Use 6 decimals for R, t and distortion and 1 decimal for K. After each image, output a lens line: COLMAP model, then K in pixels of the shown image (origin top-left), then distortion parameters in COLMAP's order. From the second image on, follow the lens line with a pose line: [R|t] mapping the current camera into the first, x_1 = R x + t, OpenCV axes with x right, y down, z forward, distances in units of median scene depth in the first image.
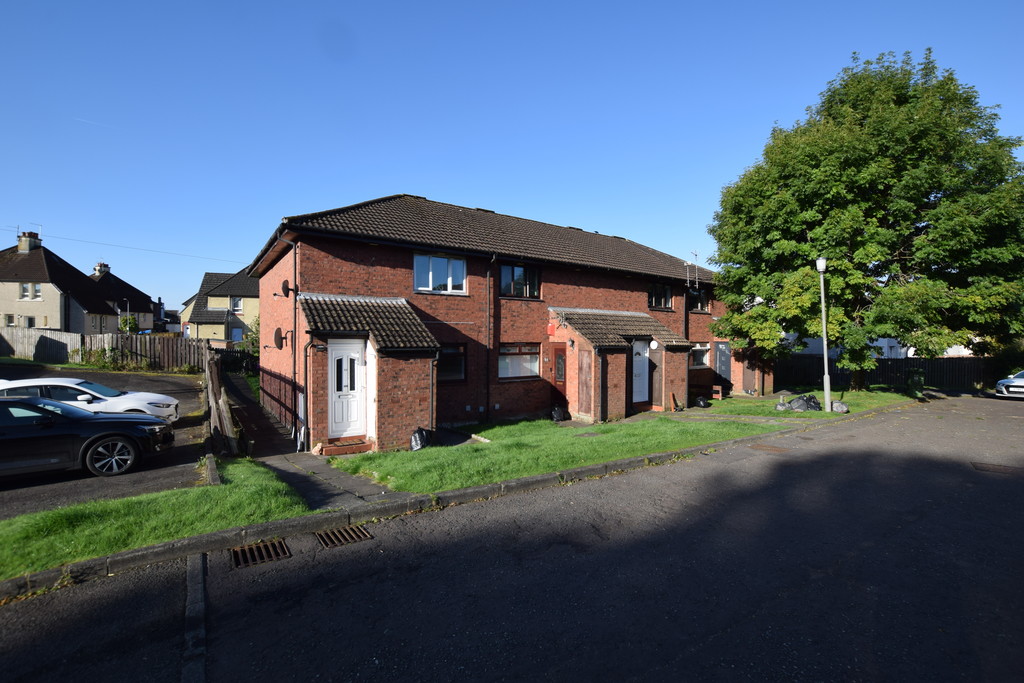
lens RADIAL K [[453.8, 0, 512.3], [0, 453.8, 342.4], [0, 0, 1]] dist [-0.032857, 0.003608]
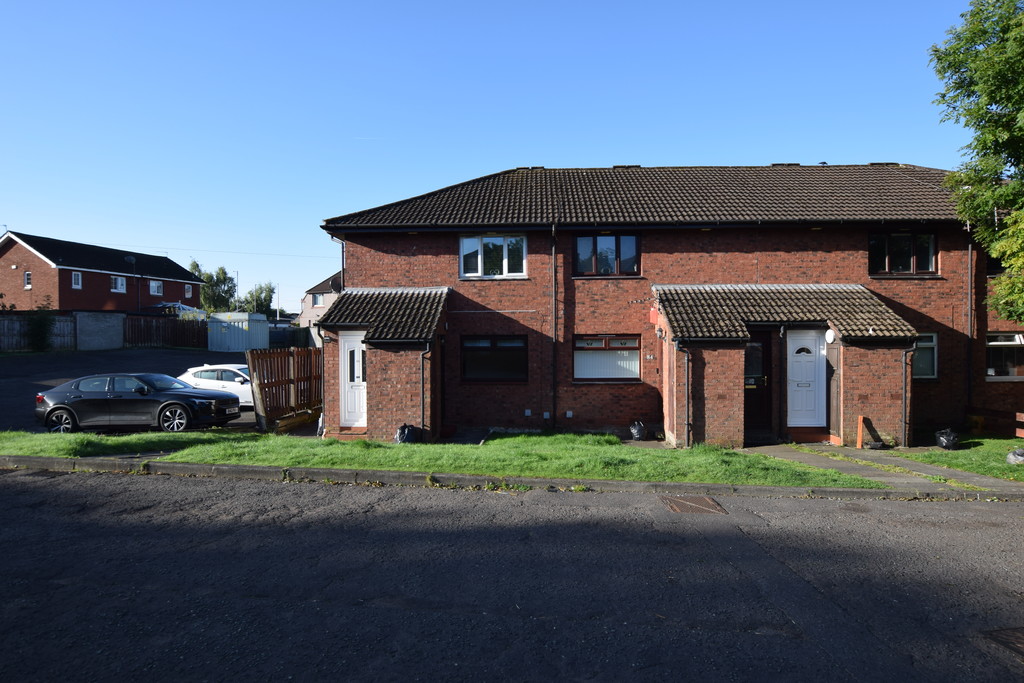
lens RADIAL K [[556.4, 0, 512.2], [0, 556.4, 341.6], [0, 0, 1]] dist [-0.019938, 0.000729]
pose [[0.786803, -0.002713, -0.617198, 0.496765], [0.003912, 0.999992, 0.000592, 0.012505], [0.617191, -0.002880, 0.786808, 0.165194]]
